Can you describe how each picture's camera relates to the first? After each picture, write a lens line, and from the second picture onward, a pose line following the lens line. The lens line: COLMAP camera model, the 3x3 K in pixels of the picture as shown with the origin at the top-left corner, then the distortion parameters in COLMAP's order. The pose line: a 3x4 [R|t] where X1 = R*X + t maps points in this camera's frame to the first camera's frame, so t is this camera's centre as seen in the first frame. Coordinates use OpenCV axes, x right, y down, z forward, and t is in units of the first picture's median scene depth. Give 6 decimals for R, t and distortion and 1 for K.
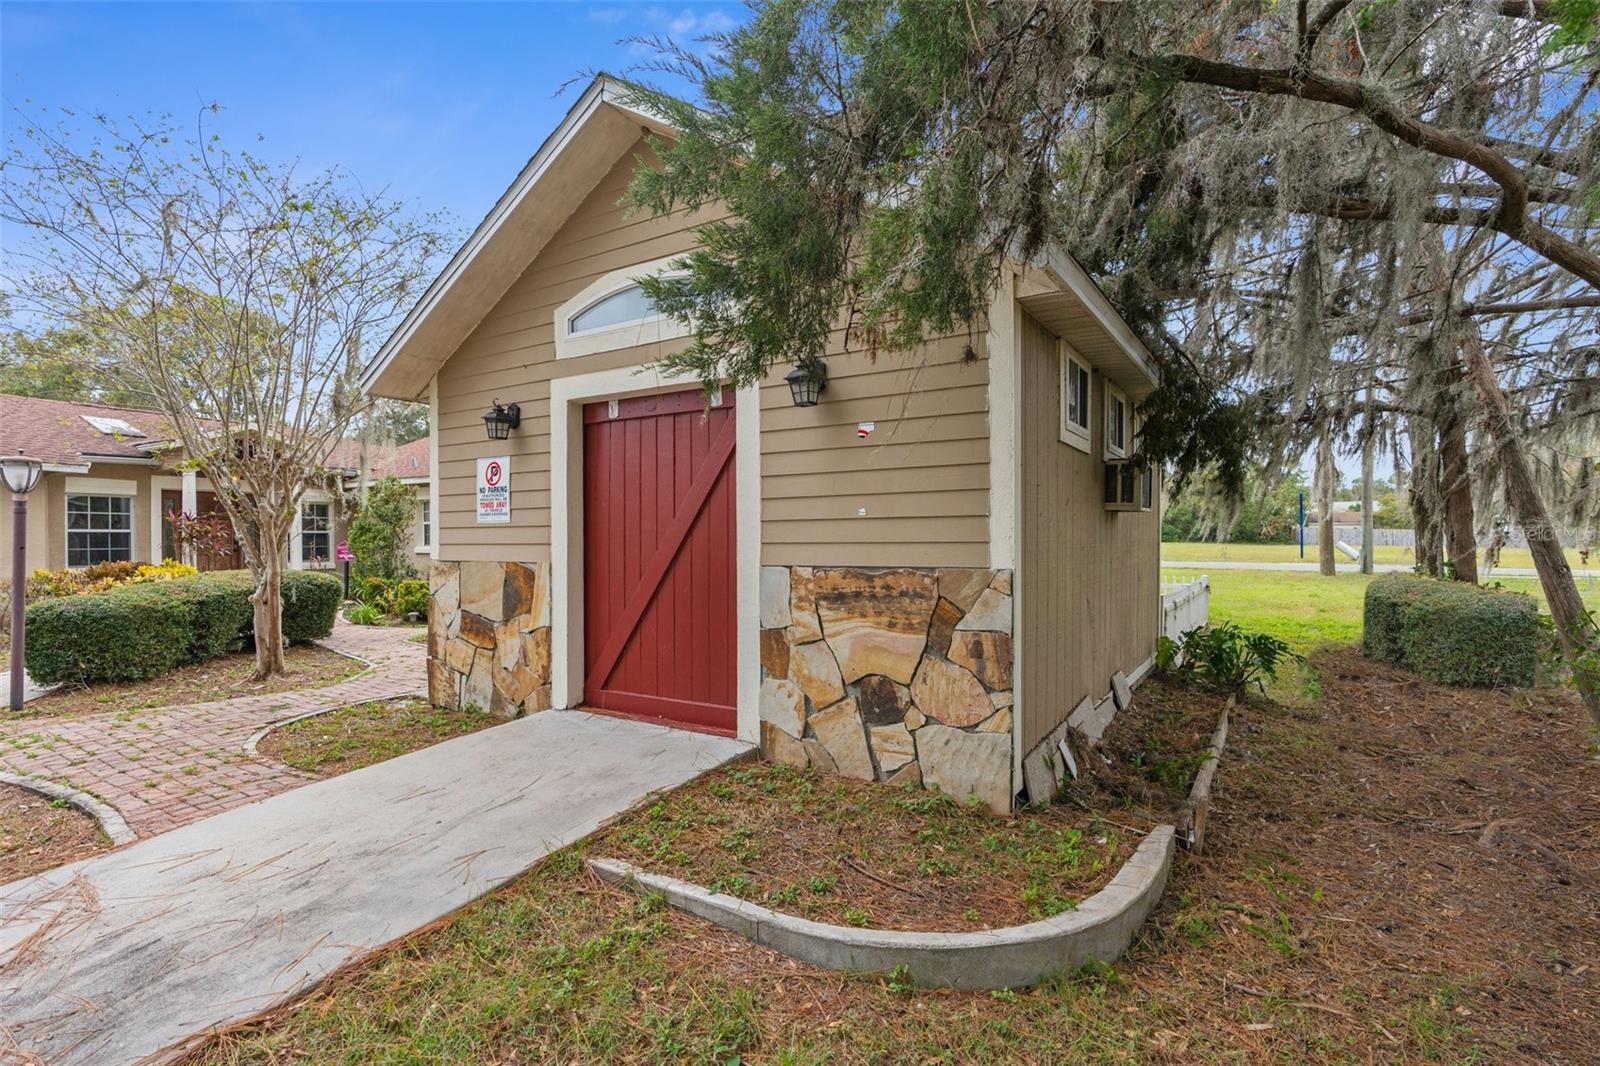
lens RADIAL K [[774.5, 0, 800.1], [0, 774.5, 547.6], [0, 0, 1]] dist [0.003501, 0.001006]
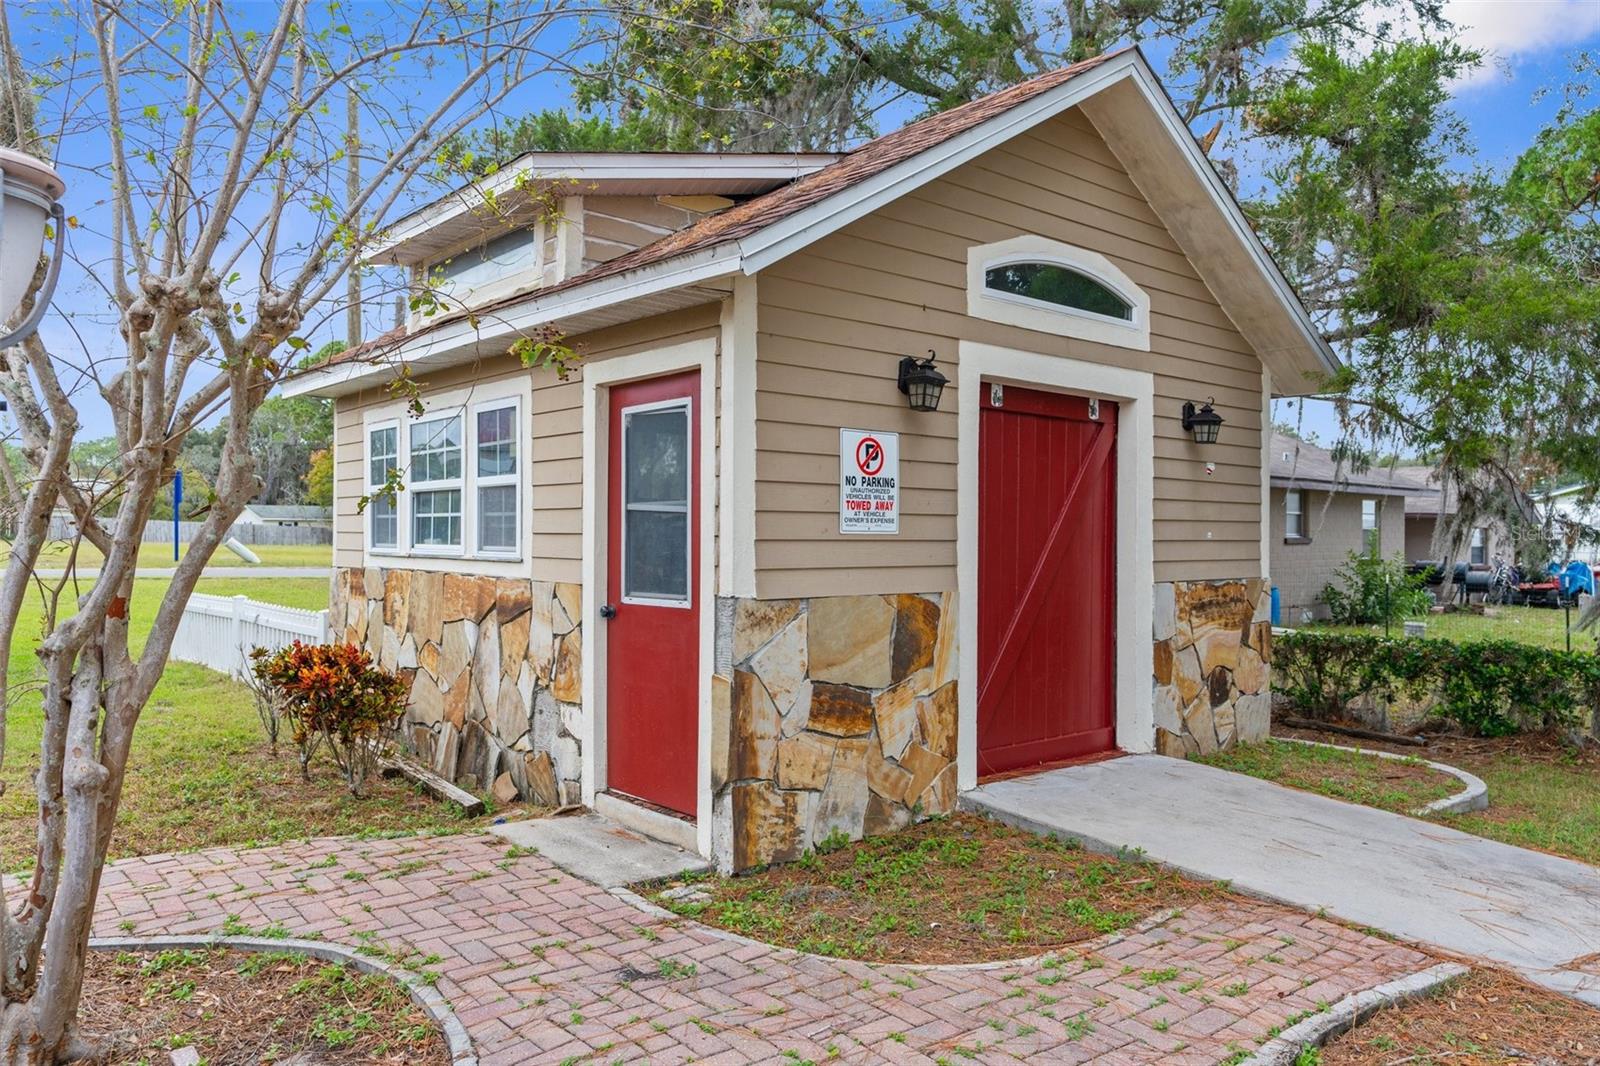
lens RADIAL K [[1132.1, 0, 800.2], [0, 1132.1, 528.7], [0, 0, 1]] dist [0.009649, 0.000259]
pose [[0.284839, 0.008253, 0.958540, -1.362746], [-0.003079, 0.999966, -0.007694, -0.030244], [-0.958570, -0.000760, 0.284855, 0.829351]]
